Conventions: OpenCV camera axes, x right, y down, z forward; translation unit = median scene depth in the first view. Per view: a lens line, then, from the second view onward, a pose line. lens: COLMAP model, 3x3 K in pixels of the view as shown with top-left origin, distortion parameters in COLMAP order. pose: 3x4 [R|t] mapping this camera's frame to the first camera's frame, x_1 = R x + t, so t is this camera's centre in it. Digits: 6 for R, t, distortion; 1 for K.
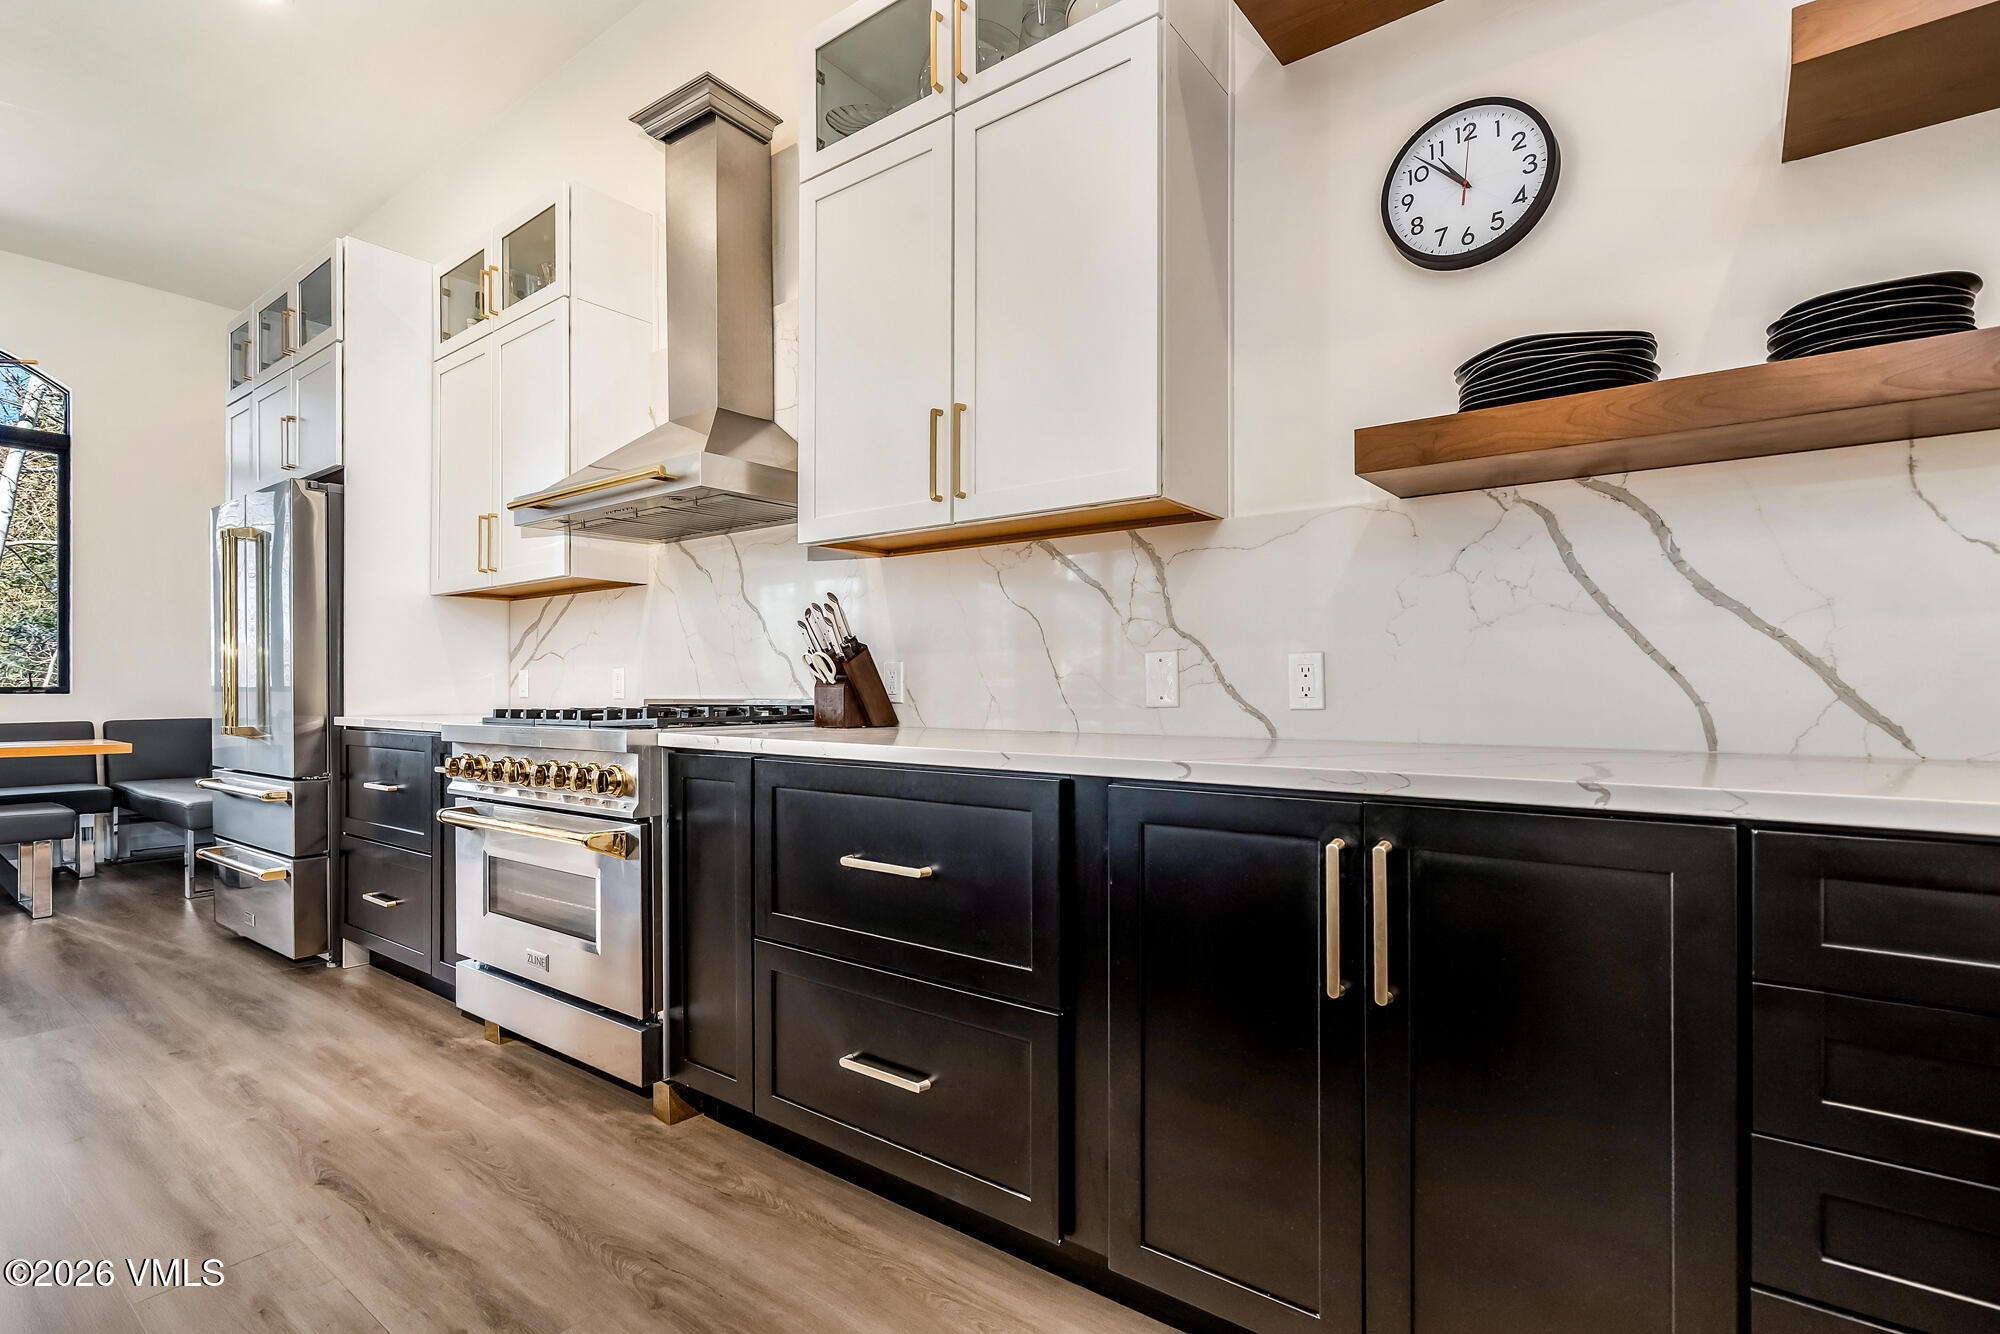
lens RADIAL K [[911.2, 0, 1001.0], [0, 911.2, 701.9], [0, 0, 1]] dist [-0.003463, -0.000559]
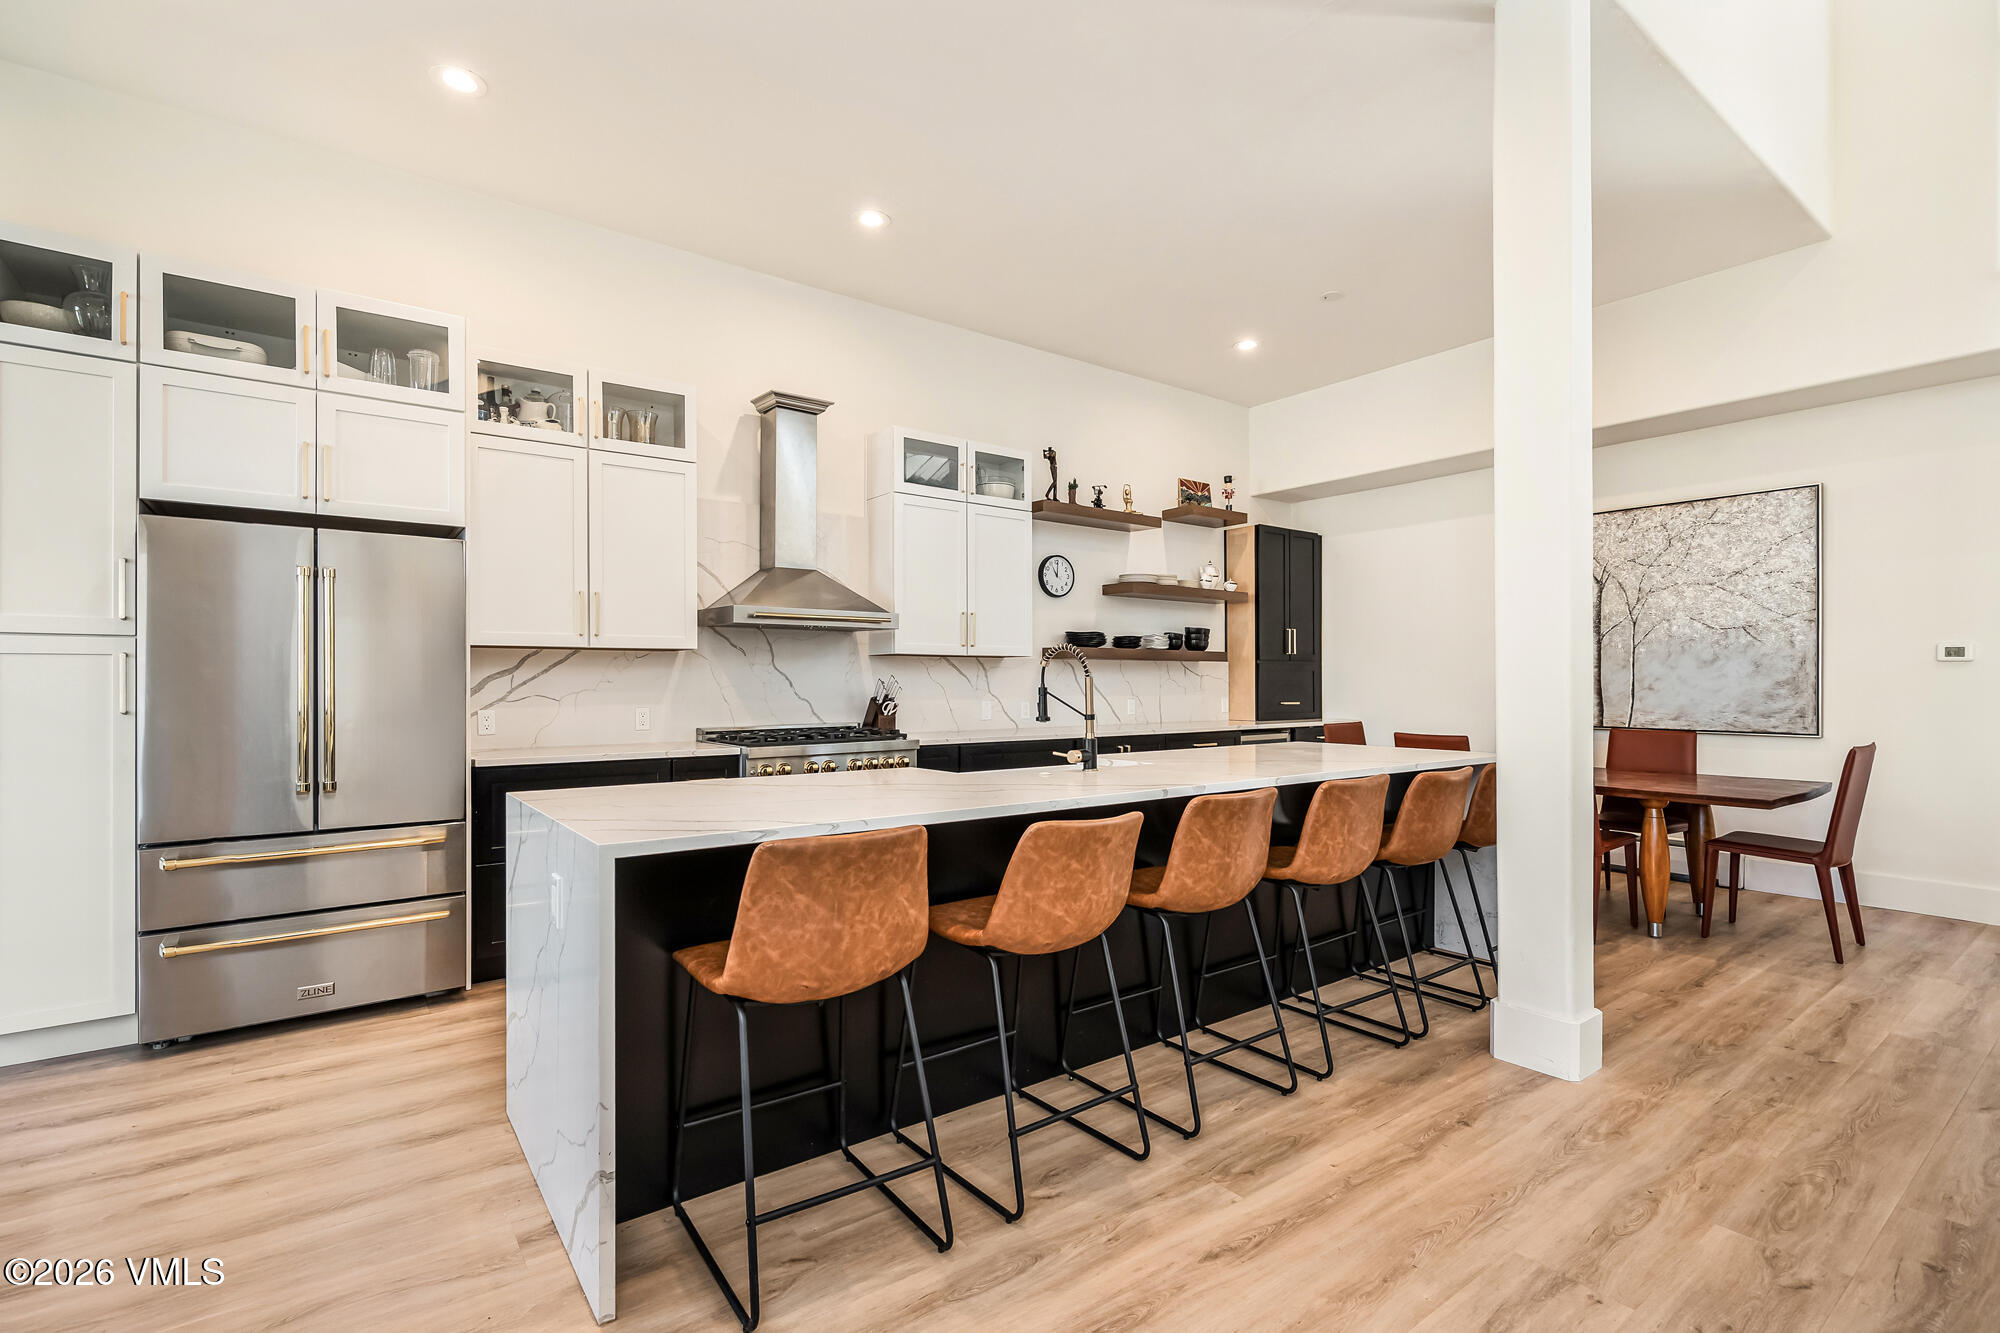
lens RADIAL K [[894.2, 0, 982.9], [0, 894.2, 678.0], [0, 0, 1]] dist [-0.000021, 0.000546]
pose [[0.306308, -0.000922, 0.951932, -2.628343], [0.002960, 0.999996, 0.000016, -0.129644], [-0.951928, 0.002813, 0.306310, 0.145229]]
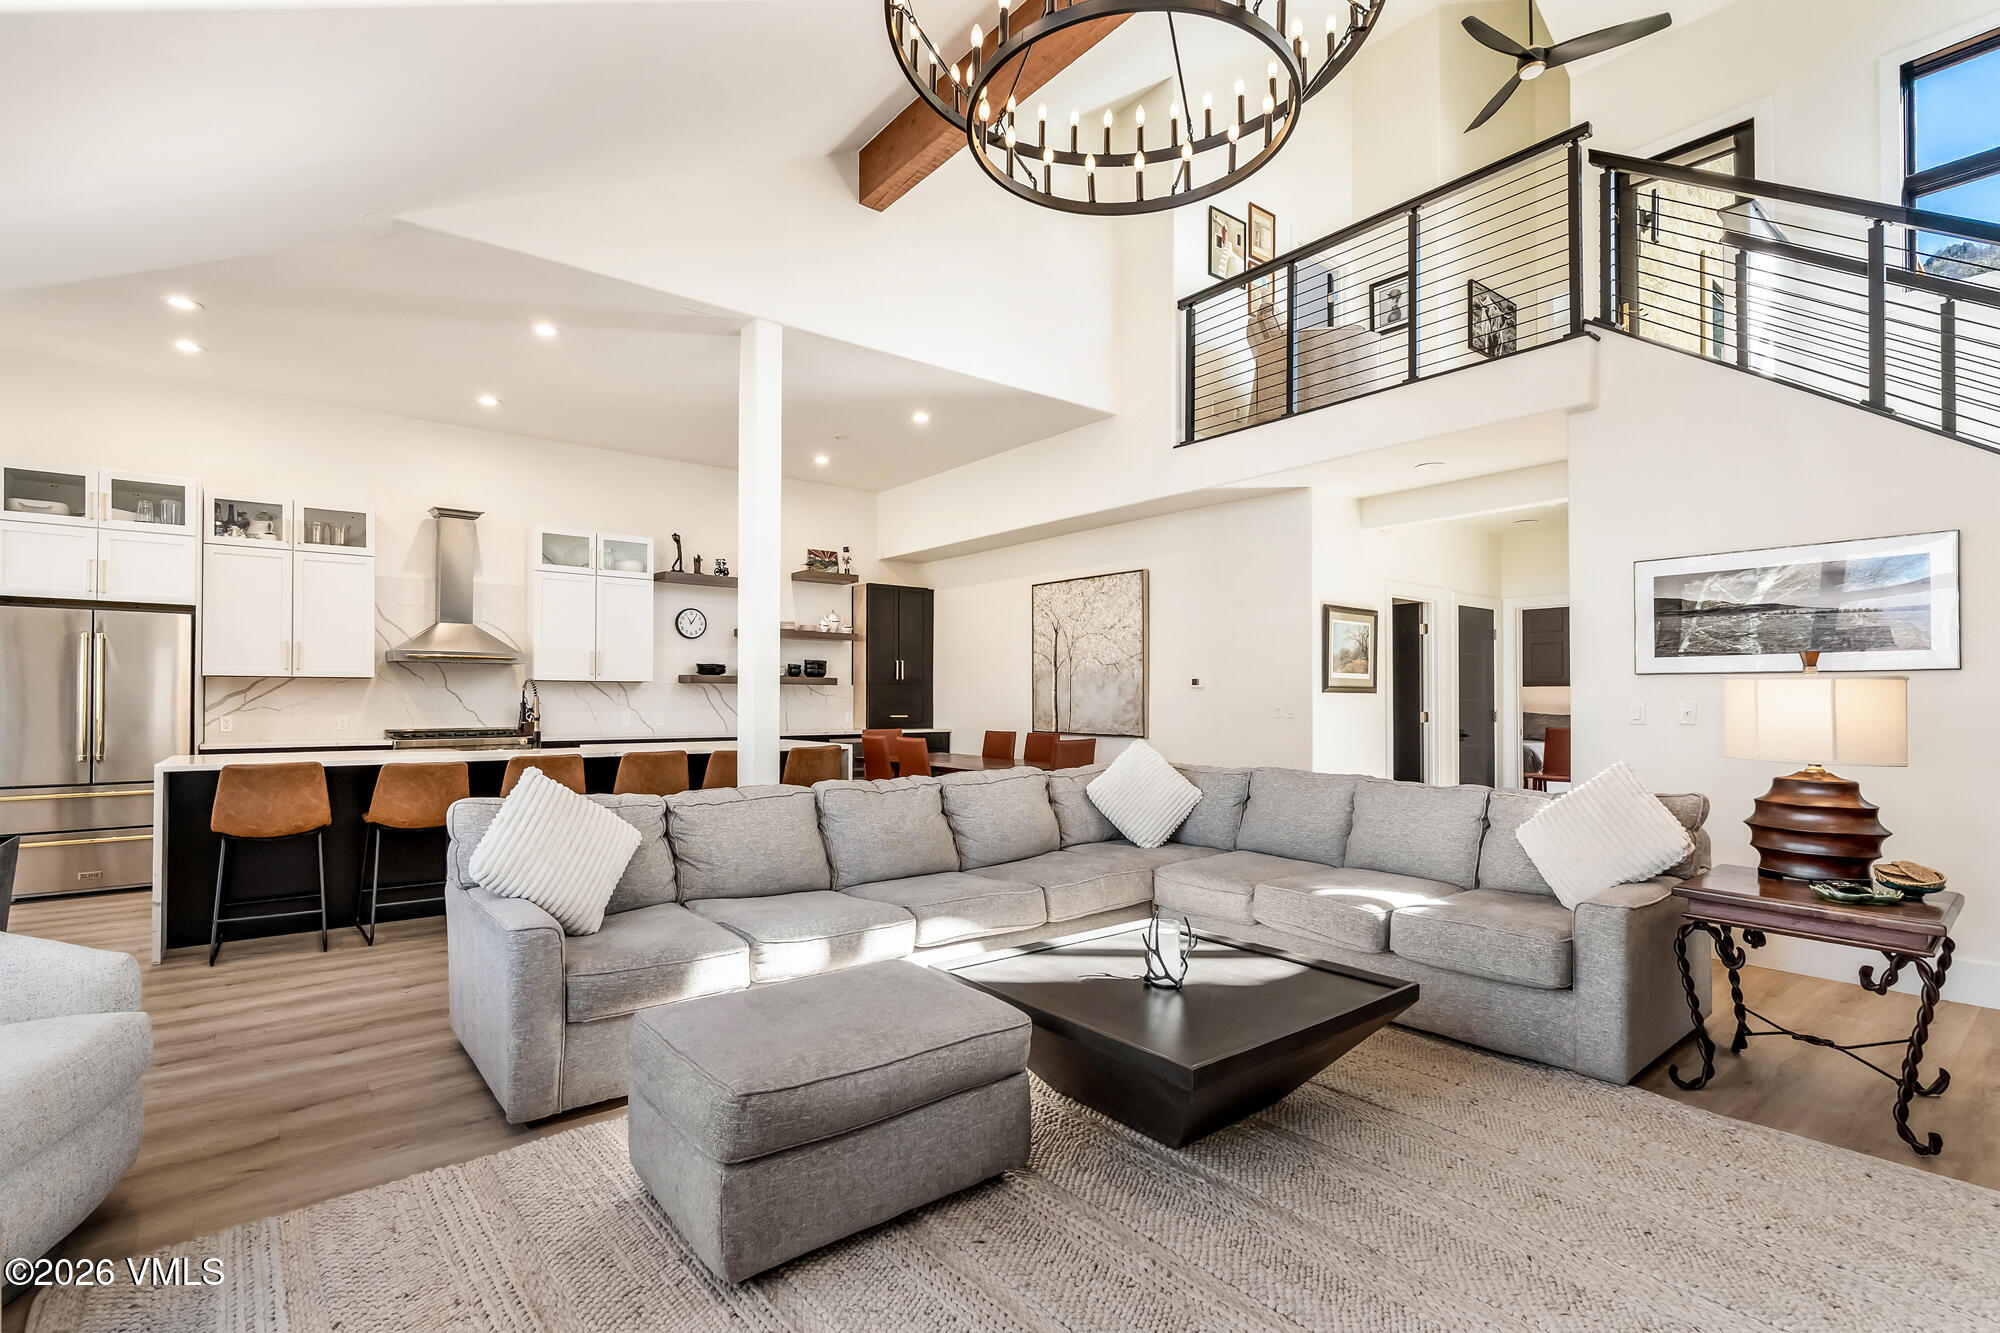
lens RADIAL K [[904.8, 0, 954.3], [0, 904.8, 686.4], [0, 0, 1]] dist [0.000606, 0.000104]
pose [[0.290512, 0.010910, 0.956809, -3.400658], [0.000725, 0.999932, -0.011622, -0.128142], [-0.956871, 0.004070, 0.290485, -1.643362]]
